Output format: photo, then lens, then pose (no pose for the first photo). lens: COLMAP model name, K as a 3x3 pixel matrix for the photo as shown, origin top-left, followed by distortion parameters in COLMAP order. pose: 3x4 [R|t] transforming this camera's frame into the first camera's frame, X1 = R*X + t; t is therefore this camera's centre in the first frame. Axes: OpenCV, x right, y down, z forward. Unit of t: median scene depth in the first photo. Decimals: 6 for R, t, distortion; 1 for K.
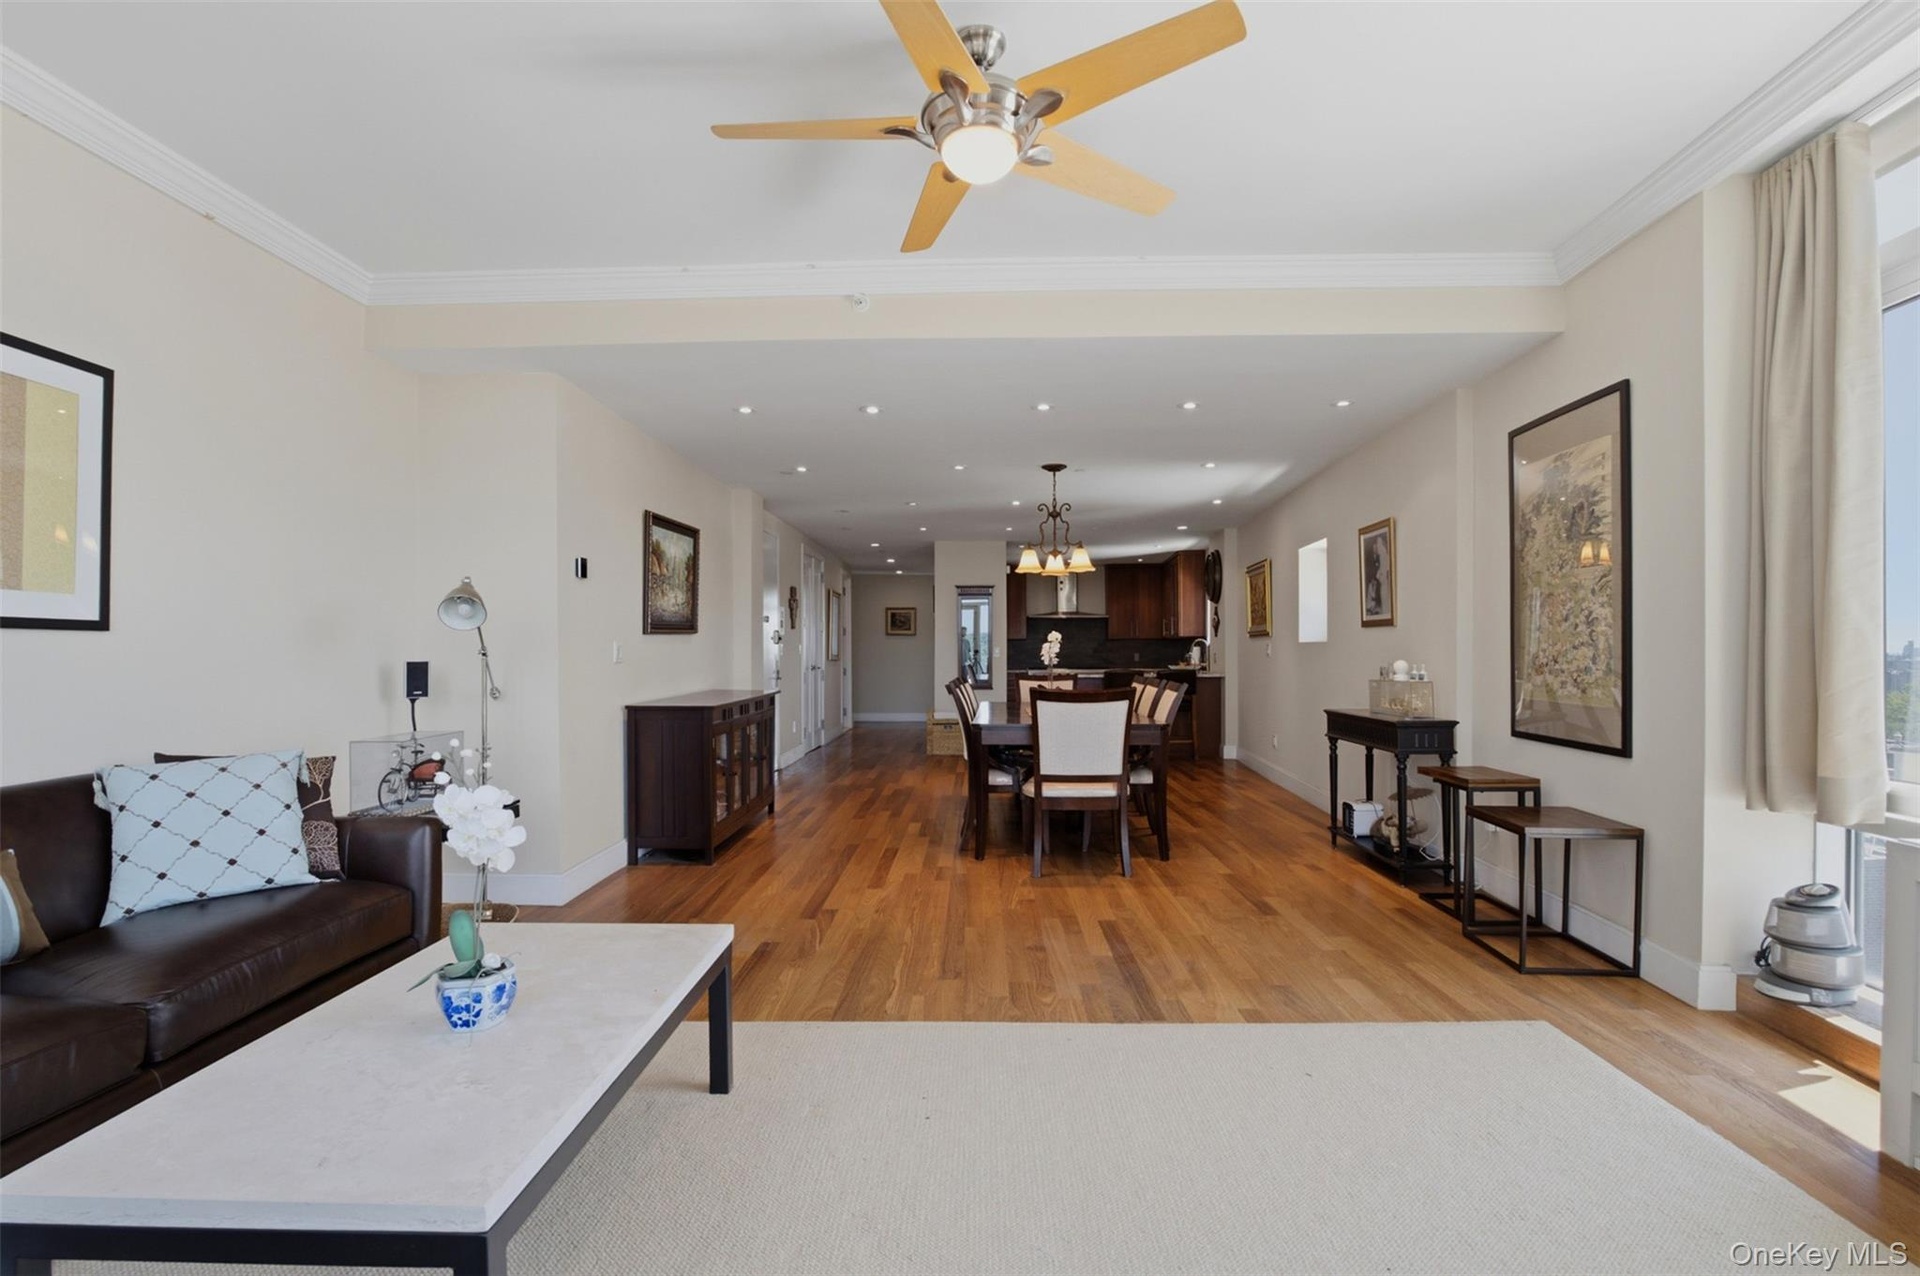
lens RADIAL K [[864.2, 0, 960.0], [0, 864.2, 653.9], [0, 0, 1]] dist [-0.018791, 0.002132]
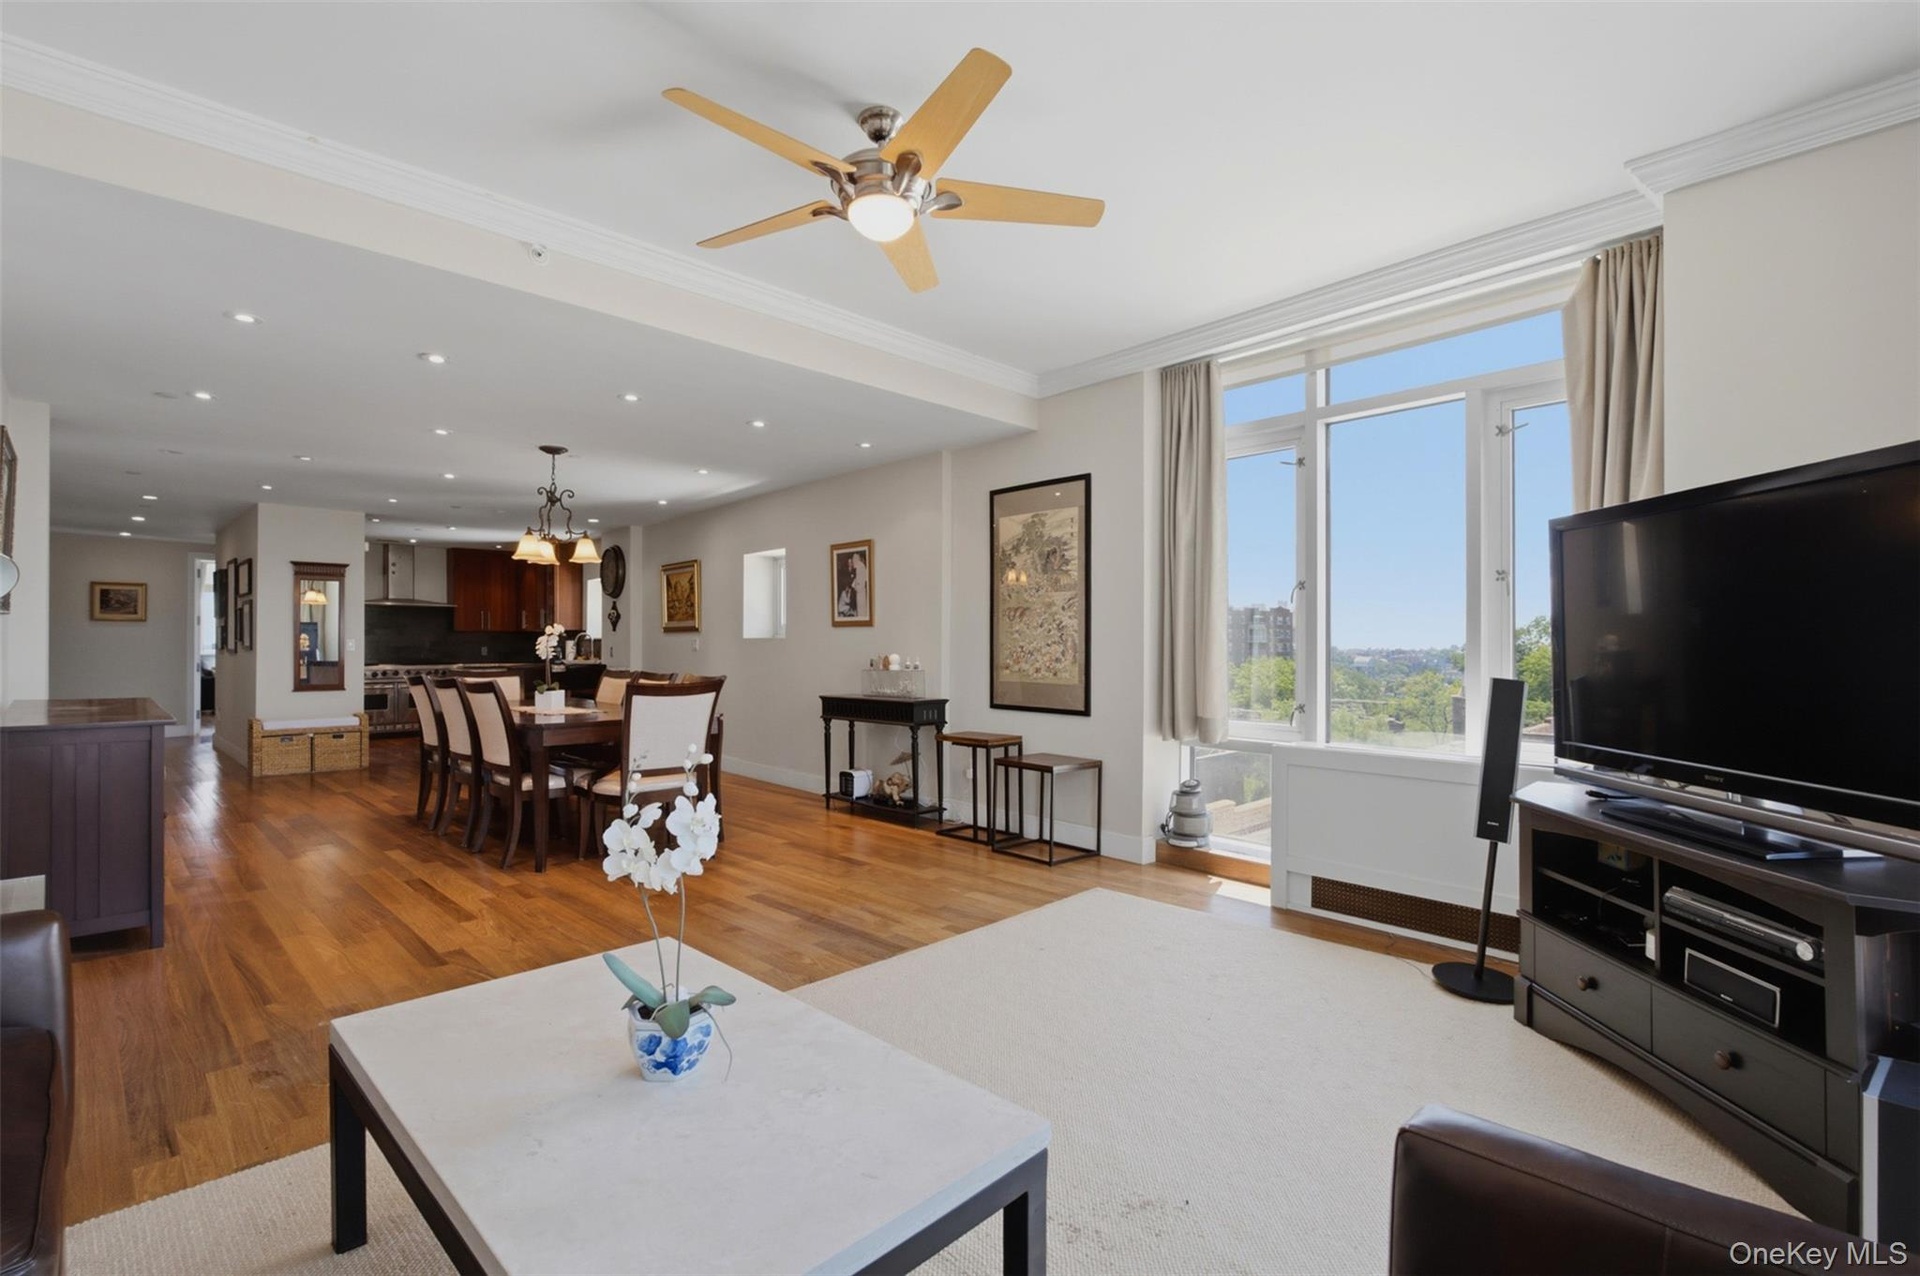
lens RADIAL K [[864.2, 0, 928.6], [0, 864.2, 640.6], [0, 0, 1]] dist [-0.018791, 0.002132]
pose [[0.702114, 0.009866, 0.711996, -0.356590], [-0.003354, 0.999939, -0.010549, 0.000849], [-0.712057, 0.005019, 0.702104, 0.068460]]
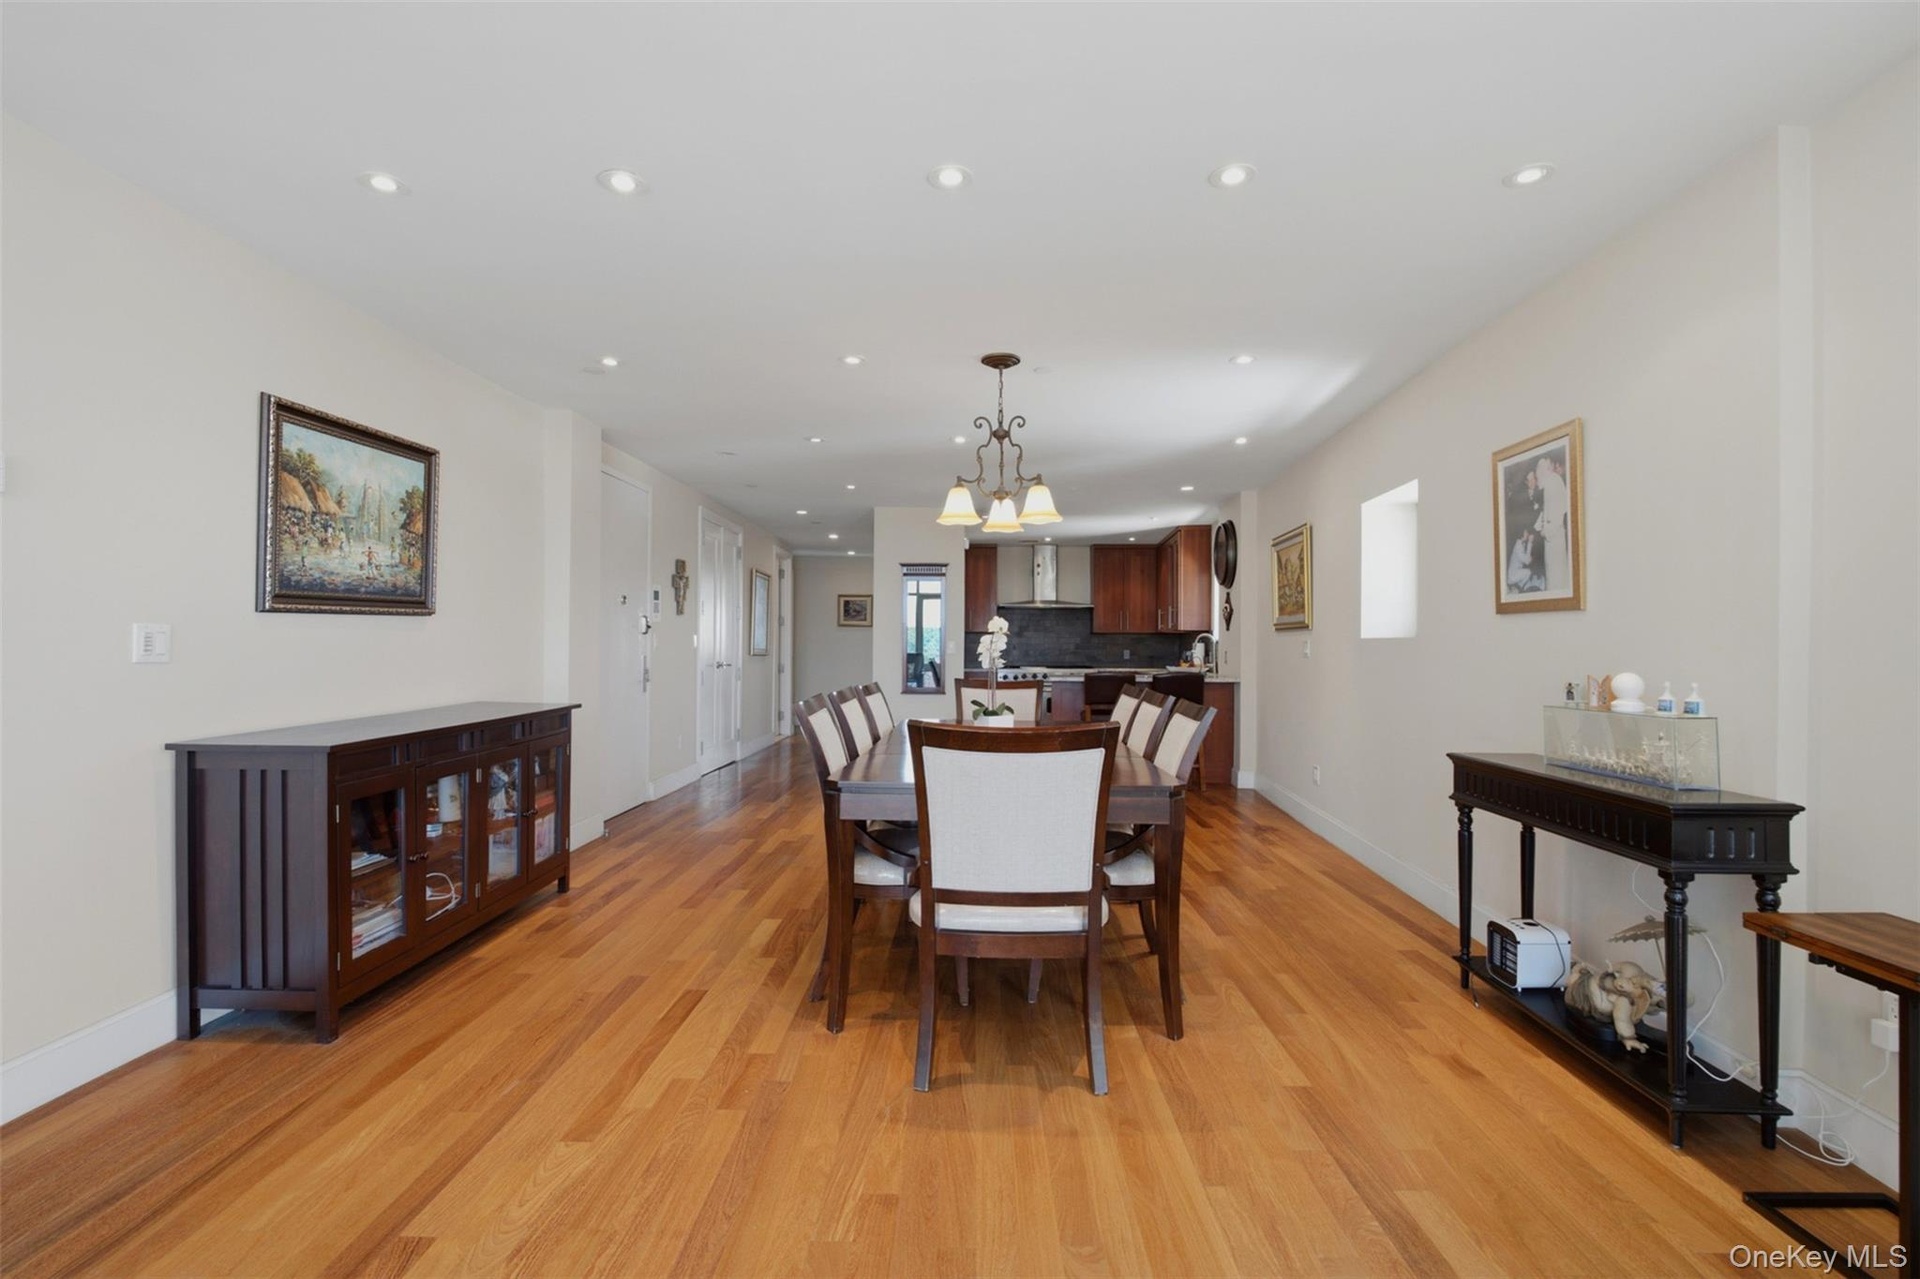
lens RADIAL K [[864.2, 0, 962.2], [0, 864.2, 644.4], [0, 0, 1]] dist [-0.018791, 0.002132]
pose [[0.999858, 0.009786, 0.013701, 0.097898], [-0.009728, 0.999943, -0.004299, -0.003635], [-0.013742, 0.004165, 0.999897, 0.479028]]
